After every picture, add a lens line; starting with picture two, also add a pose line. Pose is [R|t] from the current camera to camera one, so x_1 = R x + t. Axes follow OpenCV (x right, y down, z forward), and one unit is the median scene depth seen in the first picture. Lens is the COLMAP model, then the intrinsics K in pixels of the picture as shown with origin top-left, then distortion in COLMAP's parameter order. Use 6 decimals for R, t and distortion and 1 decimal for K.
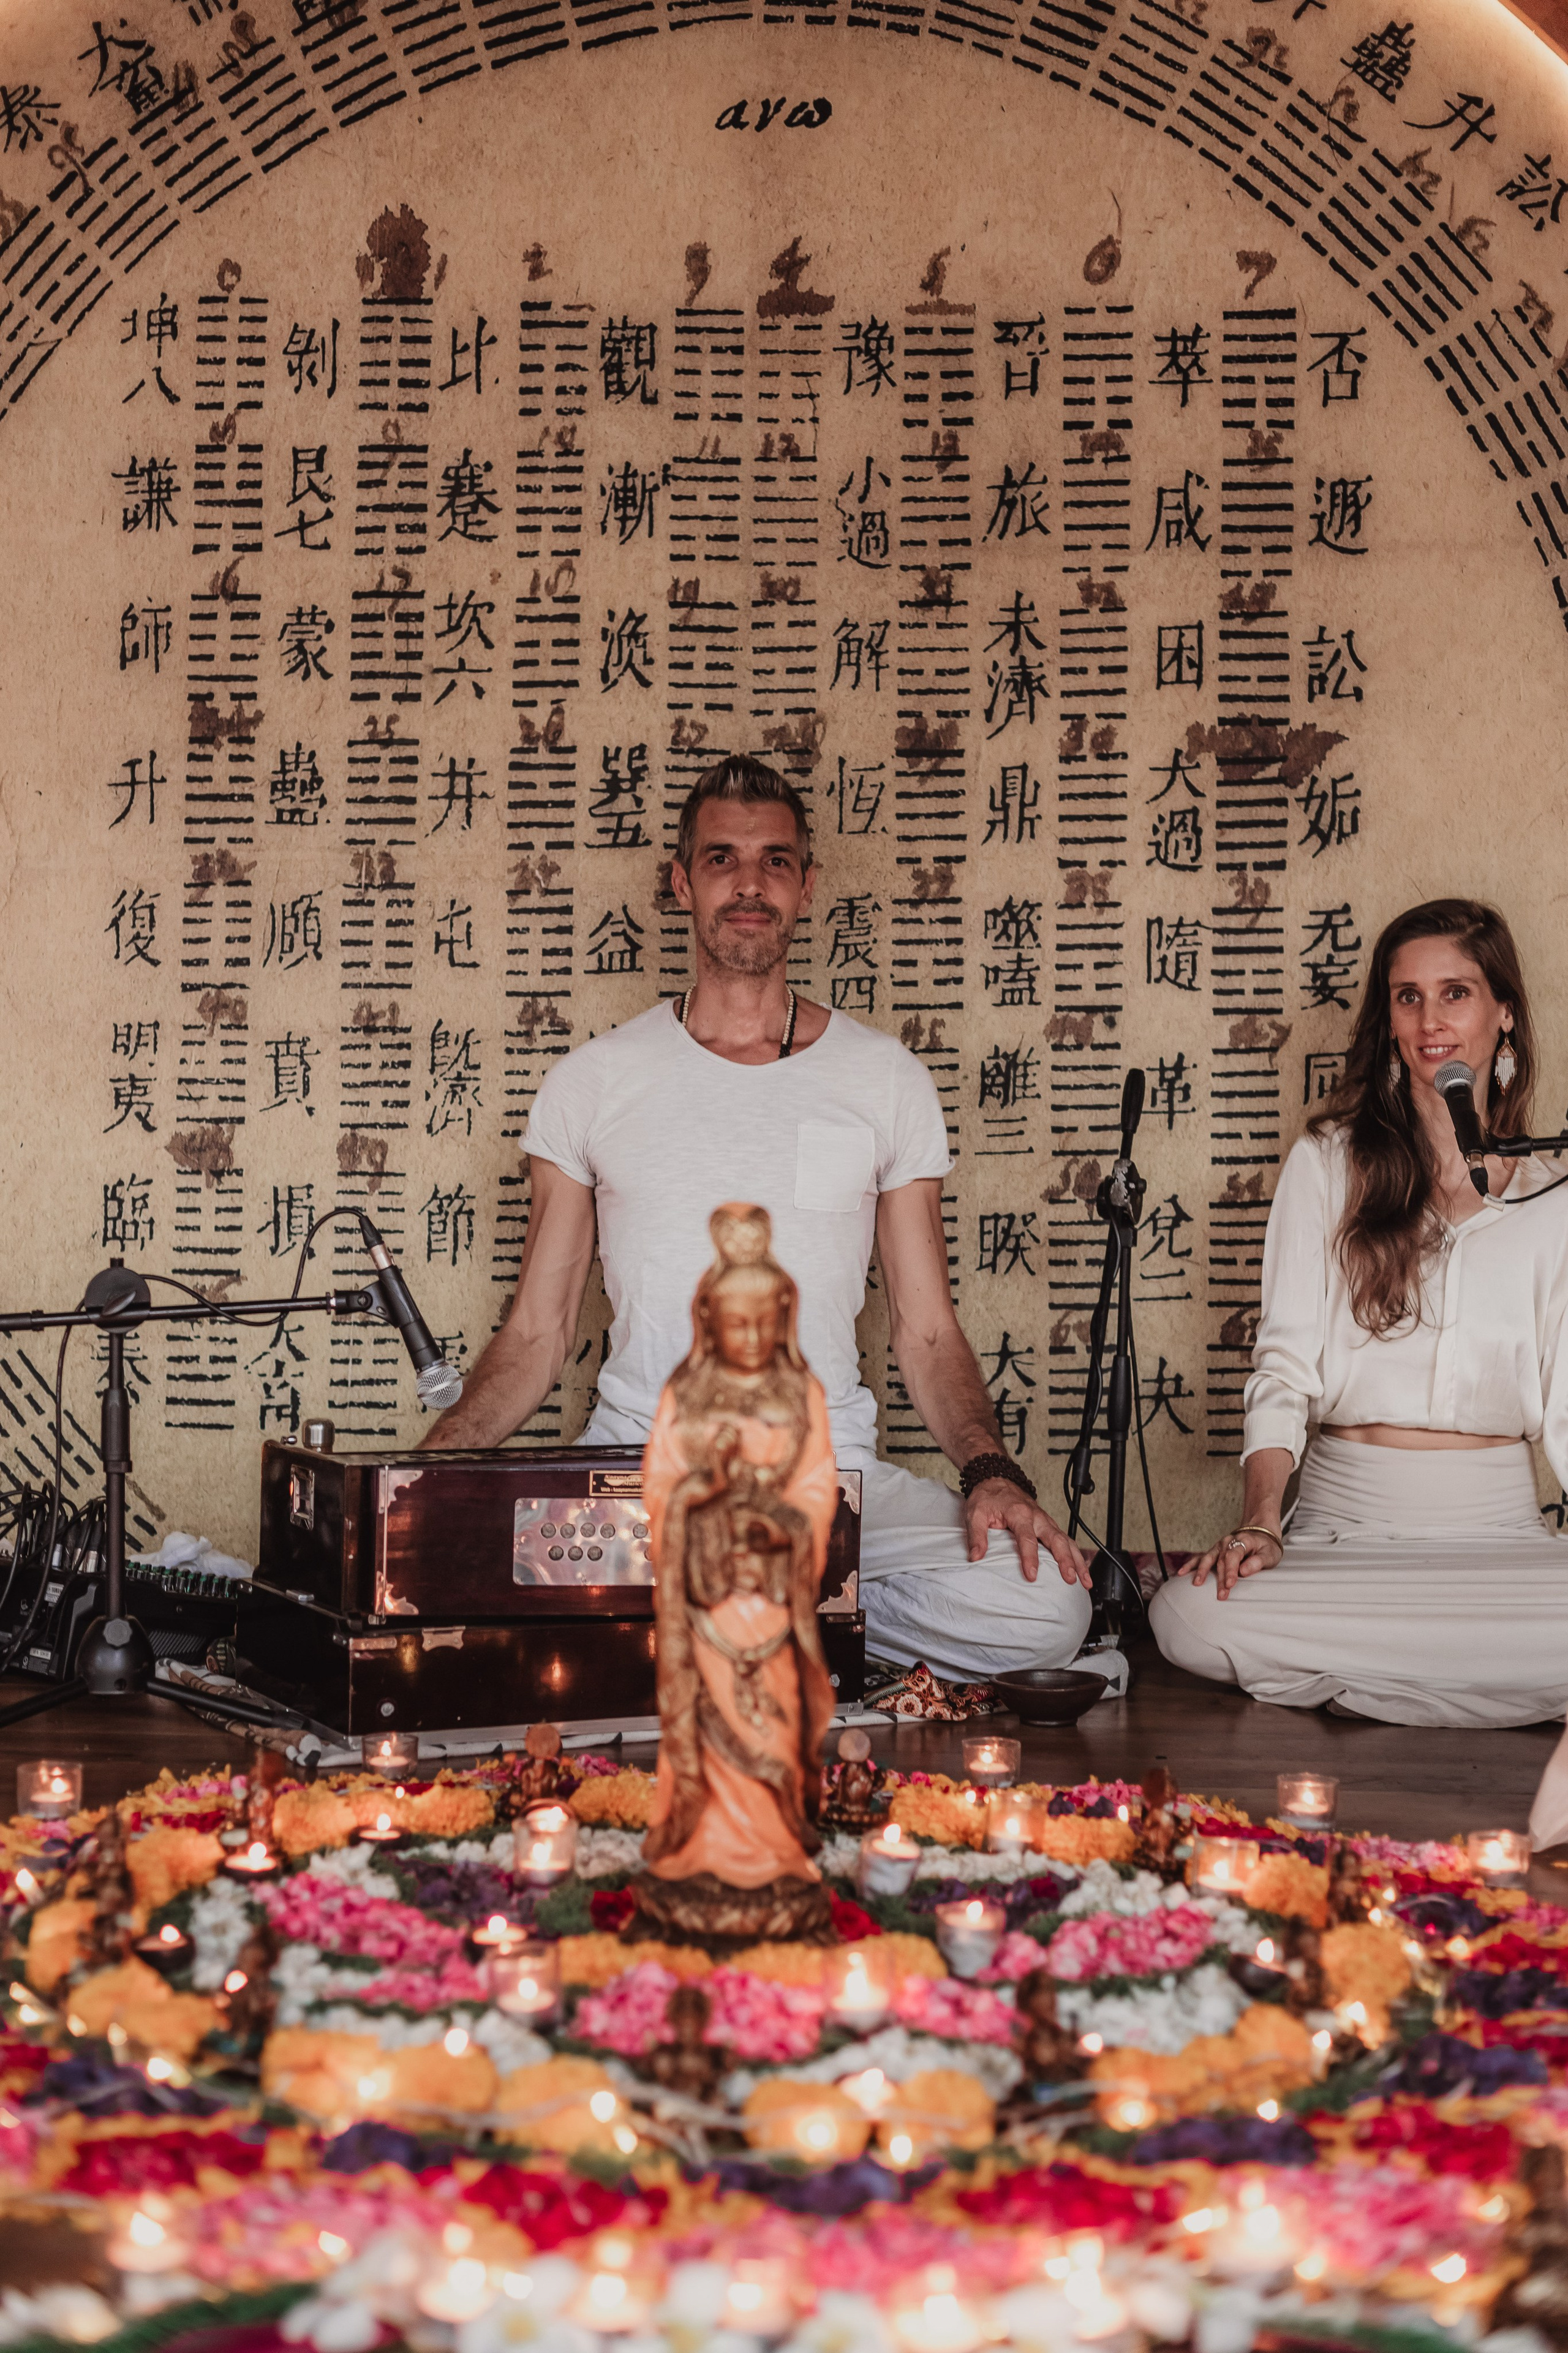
lens RADIAL K [[3349.2, 0, 708.3], [0, 3349.2, 1192.9], [0, 0, 1]] dist [-0.012678, 0.000000]
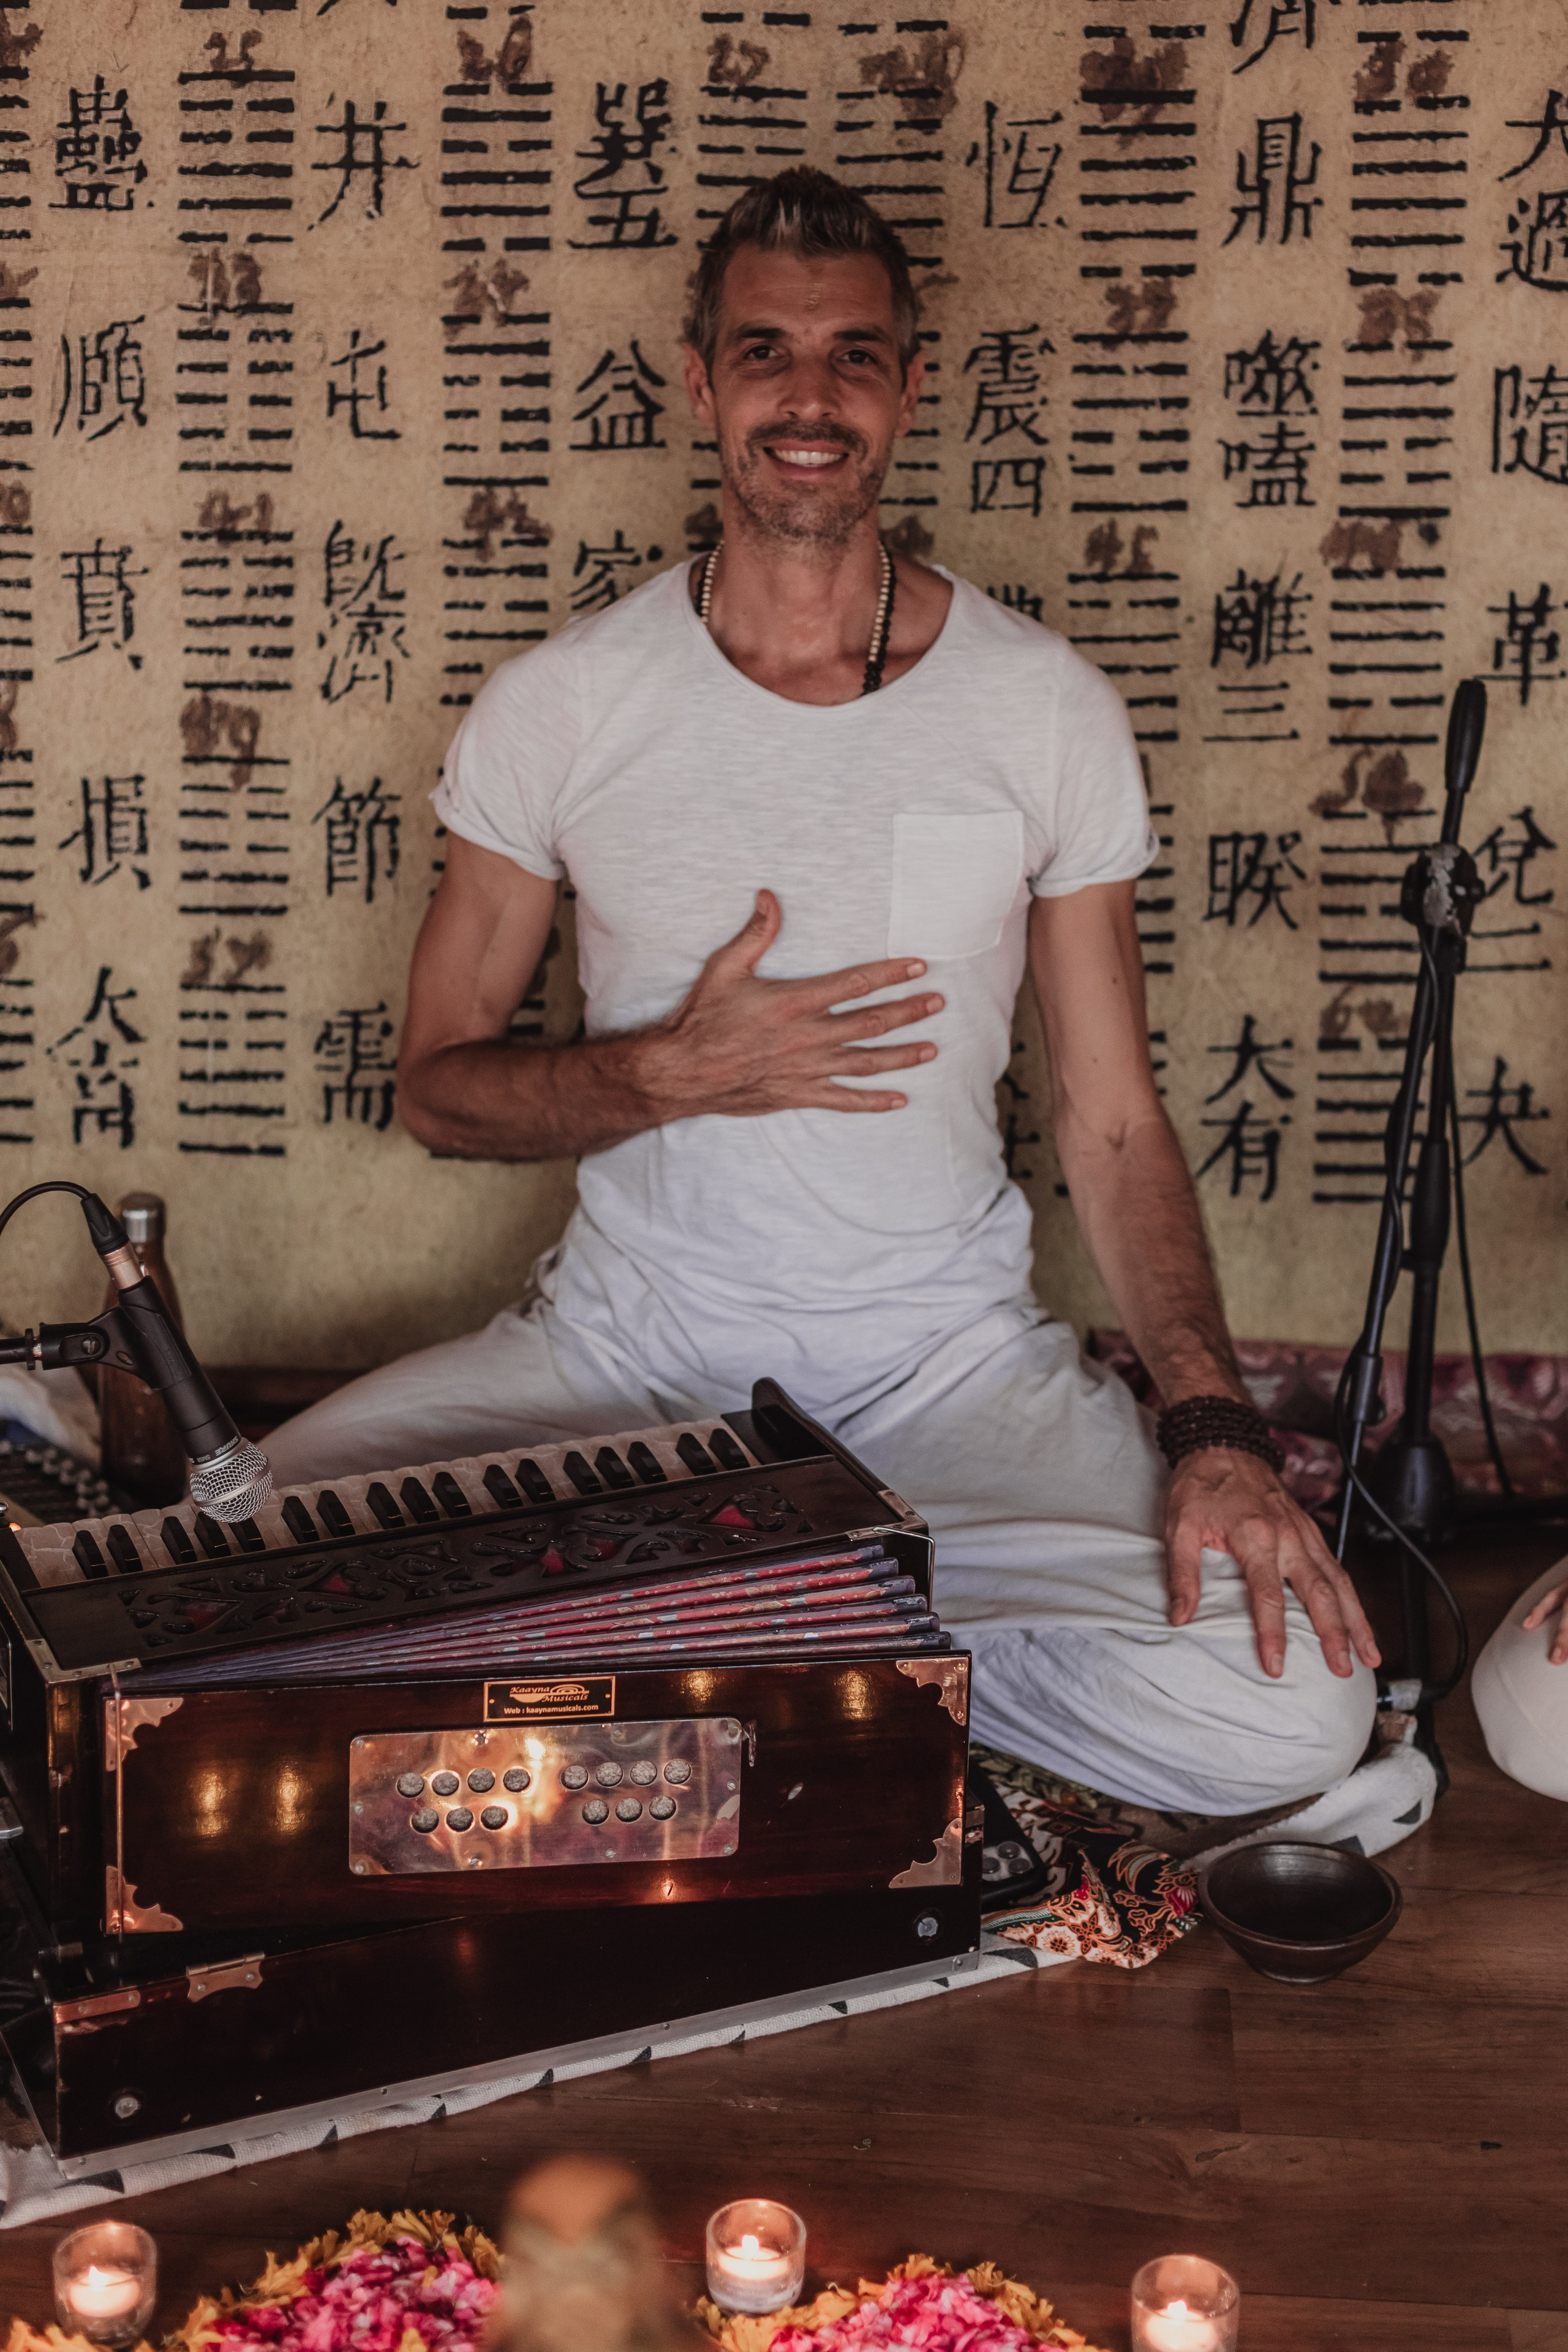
lens RADIAL K [[3348.1, 0, 833.6], [0, 3348.1, 262.9], [0, 0, 1]] dist [-0.012678, 0.000000]
pose [[0.998753, 0.006338, -0.049524, 0.041642], [0.000425, 0.990795, 0.135372, -0.182969], [0.049926, -0.135225, 0.989556, 0.398727]]
